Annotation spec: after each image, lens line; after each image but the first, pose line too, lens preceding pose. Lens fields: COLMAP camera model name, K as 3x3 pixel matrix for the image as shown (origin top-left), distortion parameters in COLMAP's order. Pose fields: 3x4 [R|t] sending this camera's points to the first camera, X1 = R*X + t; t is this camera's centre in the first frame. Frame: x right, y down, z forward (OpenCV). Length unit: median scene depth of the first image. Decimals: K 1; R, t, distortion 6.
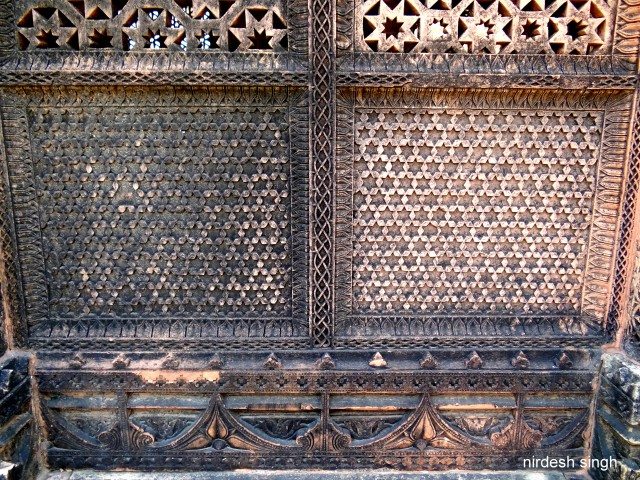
lens RADIAL K [[463.6, 0, 320.0], [0, 463.6, 240.0], [0, 0, 1]] dist [-0.008985, -0.001558]
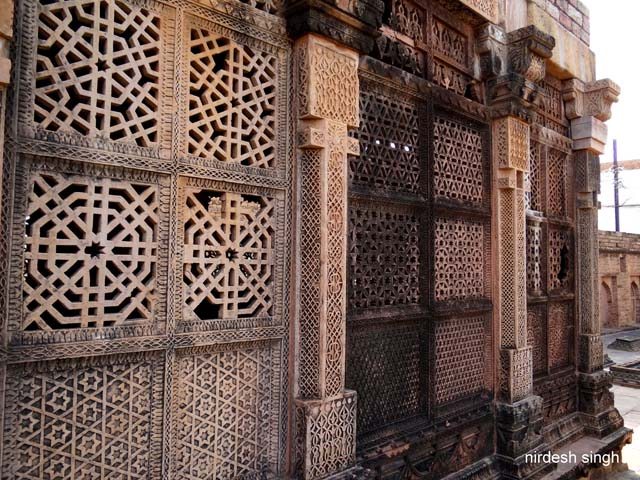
lens RADIAL K [[463.6, 0, 320.0], [0, 463.6, 240.0], [0, 0, 1]] dist [-0.008985, -0.001558]
pose [[0.766403, 0.038805, 0.641187, -2.016835], [0.108997, 0.975843, -0.189342, -0.301344], [-0.633045, 0.215000, 0.743659, -0.600650]]
